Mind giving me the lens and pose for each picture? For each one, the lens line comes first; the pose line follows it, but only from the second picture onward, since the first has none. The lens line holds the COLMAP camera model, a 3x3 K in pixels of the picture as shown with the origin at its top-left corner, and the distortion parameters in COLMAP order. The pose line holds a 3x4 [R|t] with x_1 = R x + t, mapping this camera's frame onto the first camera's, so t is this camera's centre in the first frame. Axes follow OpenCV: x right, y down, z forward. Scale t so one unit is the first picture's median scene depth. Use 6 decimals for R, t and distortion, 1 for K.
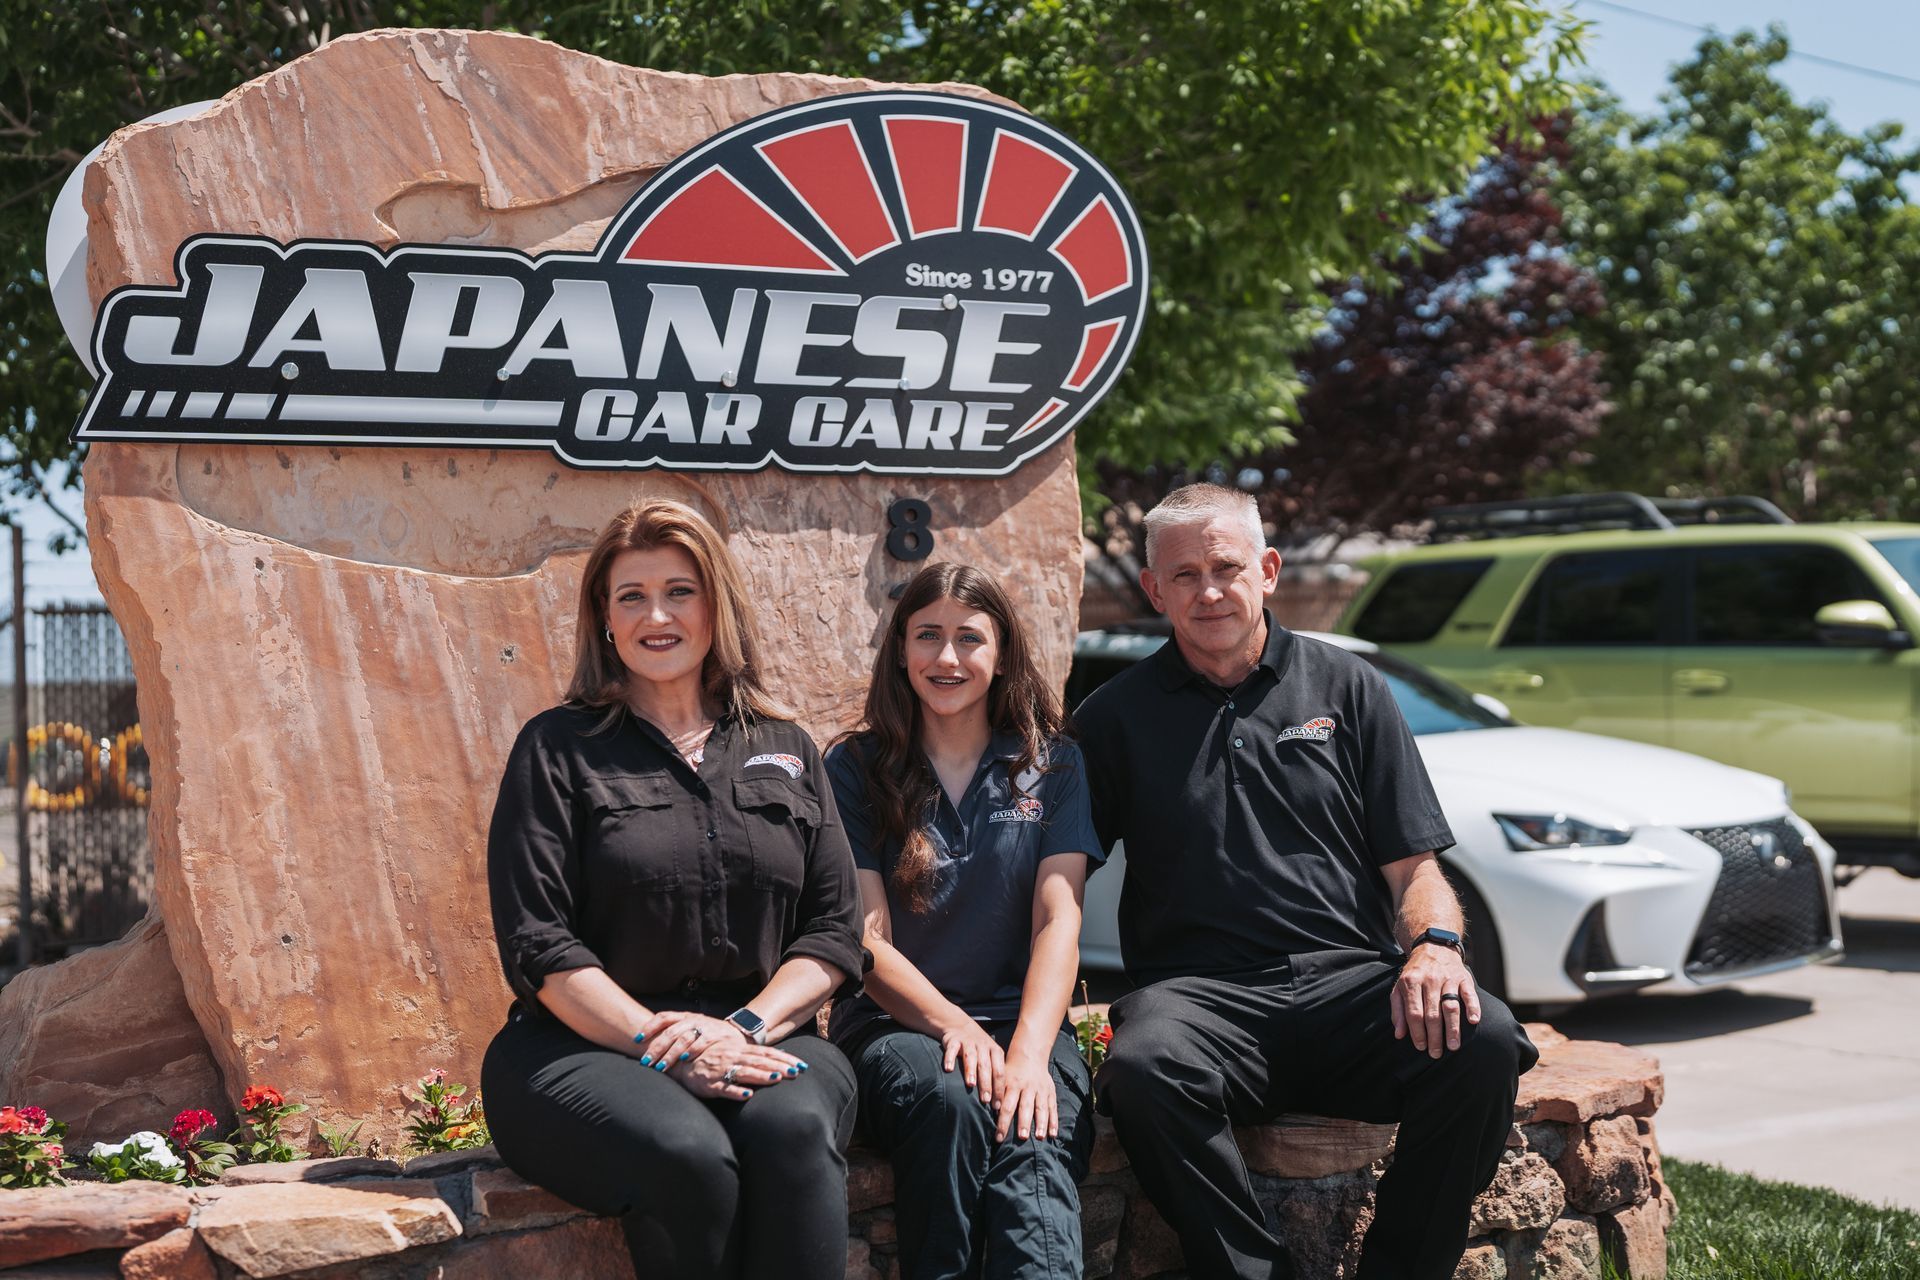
lens RADIAL K [[2696.4, 0, 960.0], [0, 2696.4, 640.0], [0, 0, 1]] dist [-0.004649, 0.030546]
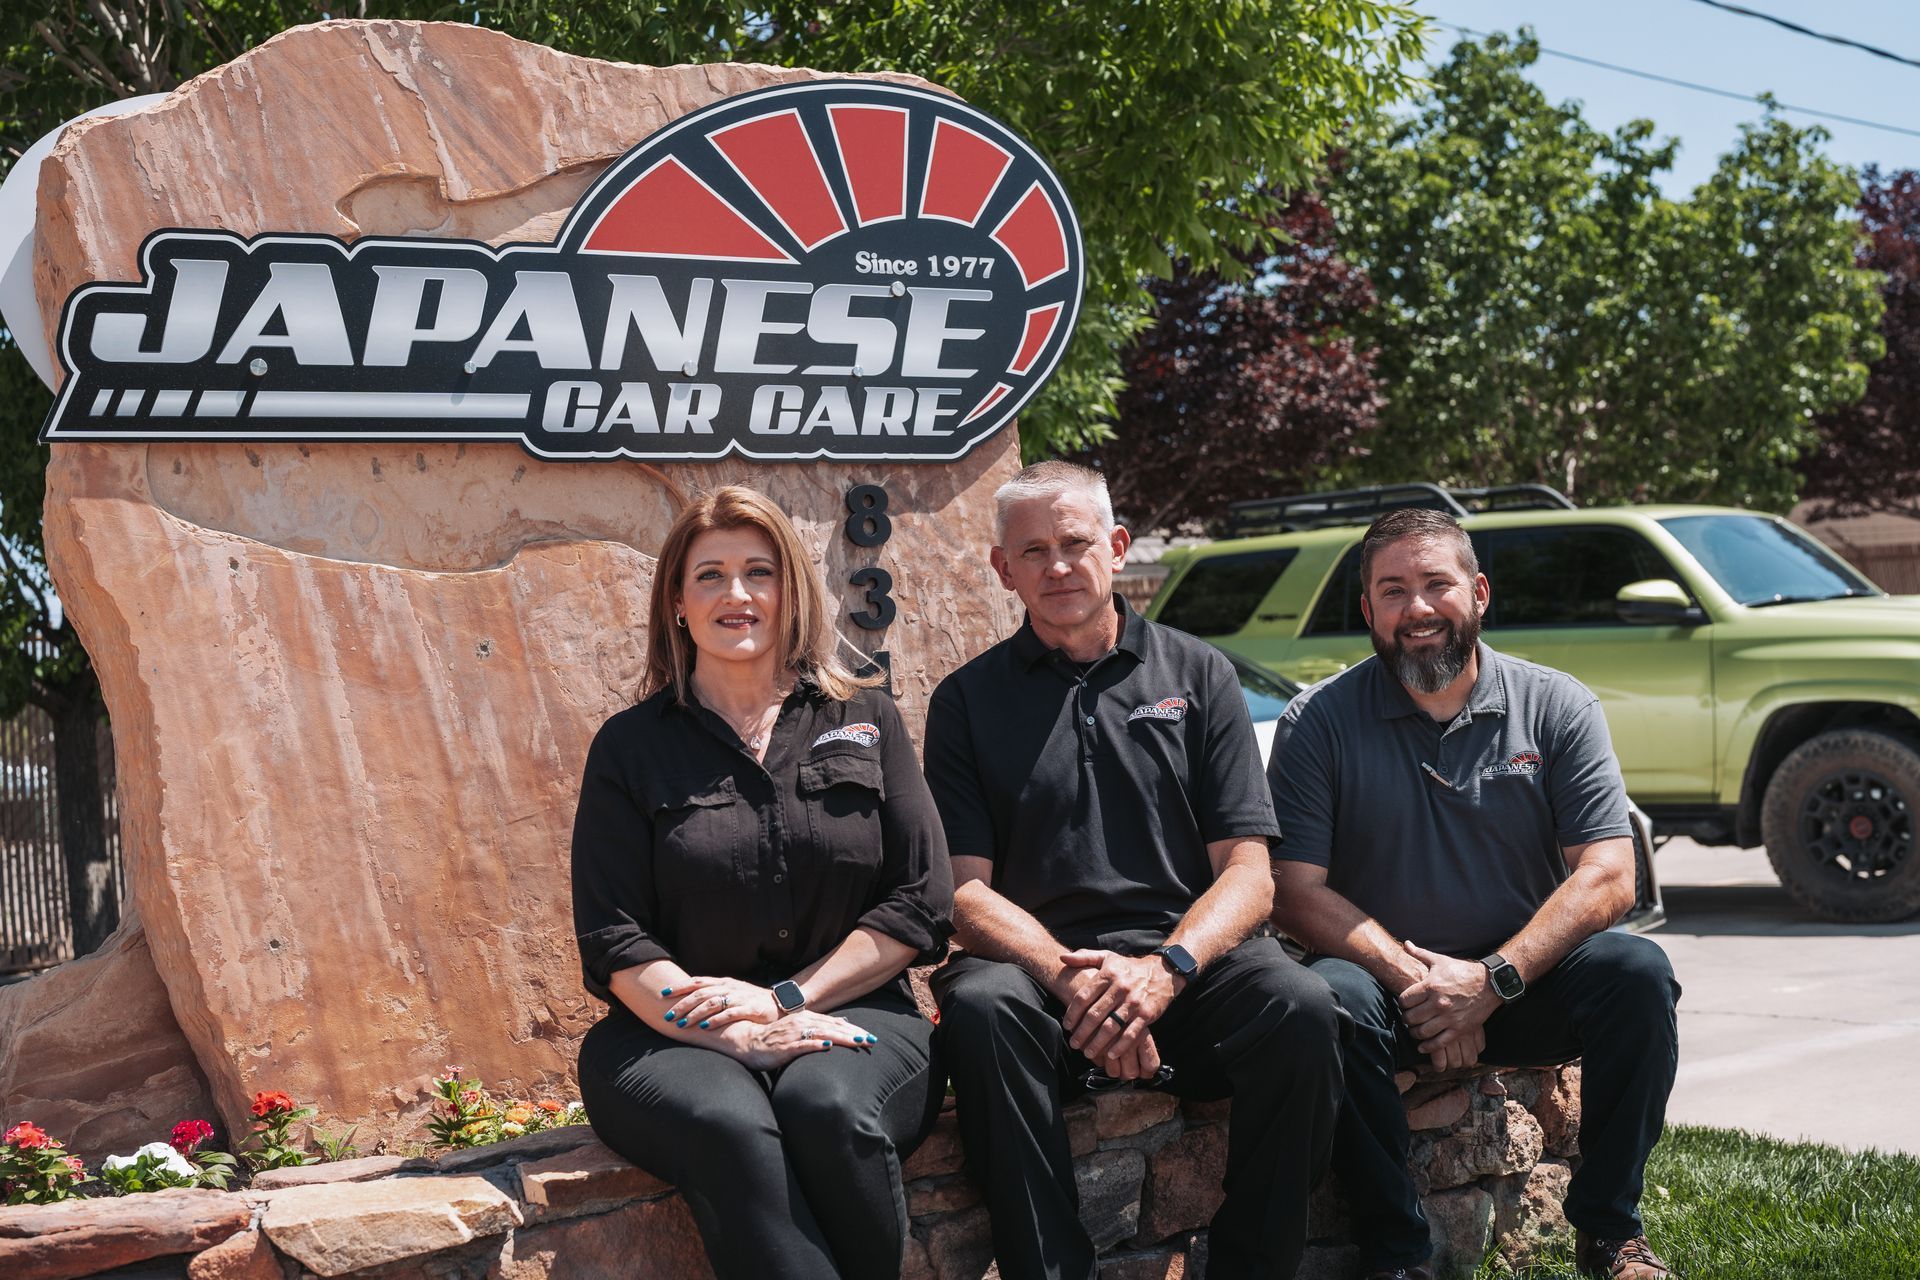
lens RADIAL K [[2695.3, 0, 960.0], [0, 2695.3, 660.9], [0, 0, 1]] dist [-0.011559, 0.059881]
pose [[0.994301, -0.031063, 0.101980, -0.092548], [0.030821, 0.999517, 0.003942, 0.010822], [-0.102054, -0.000777, 0.994779, -0.004060]]
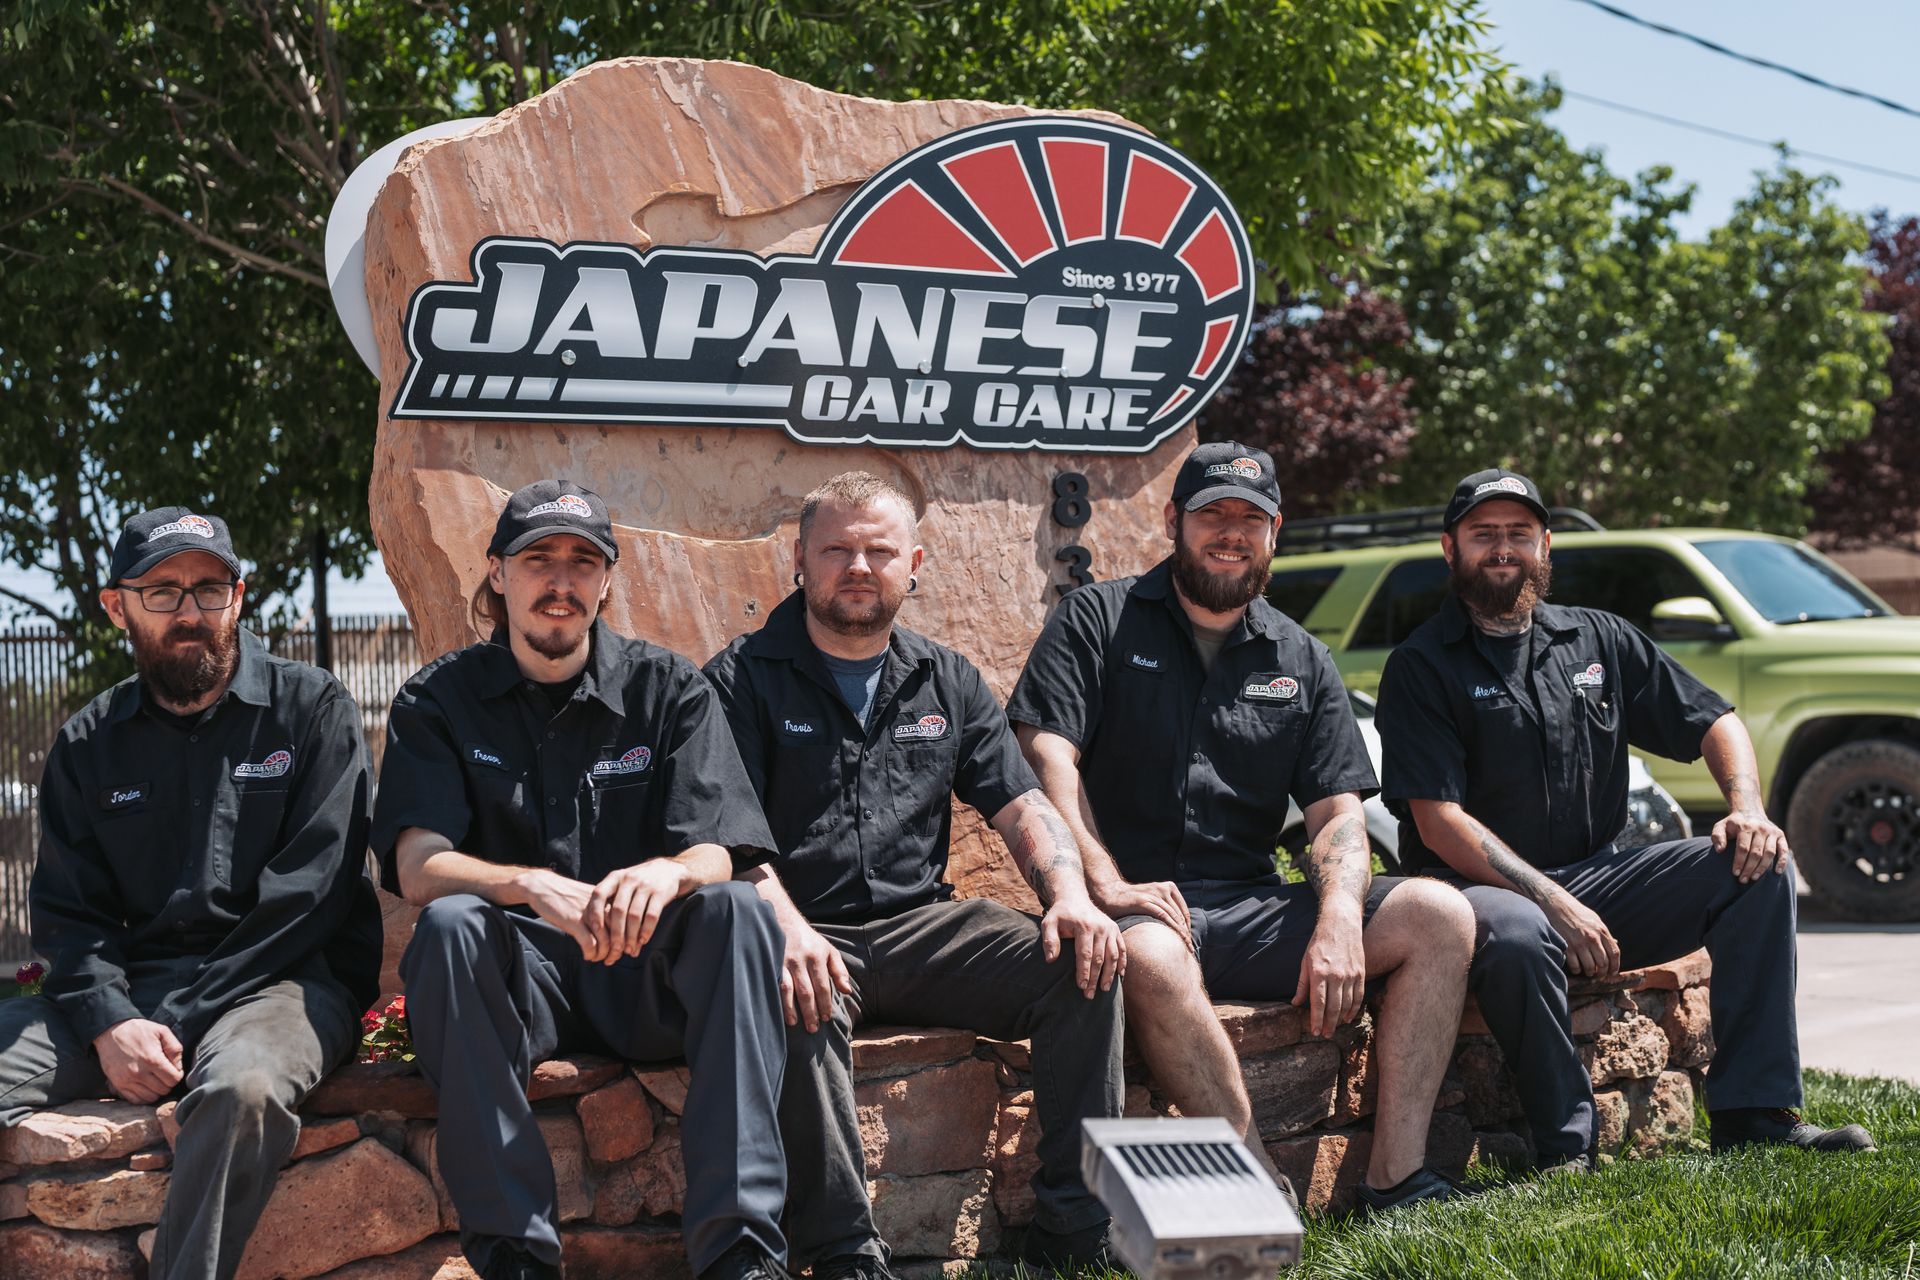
lens RADIAL K [[2695.3, 0, 960.0], [0, 2695.3, 660.9], [0, 0, 1]] dist [-0.011559, 0.059881]
pose [[0.993570, -0.016169, 0.112059, -0.203051], [0.017269, 0.999812, -0.008855, 0.038253], [-0.111895, 0.010734, 0.993662, -0.133528]]
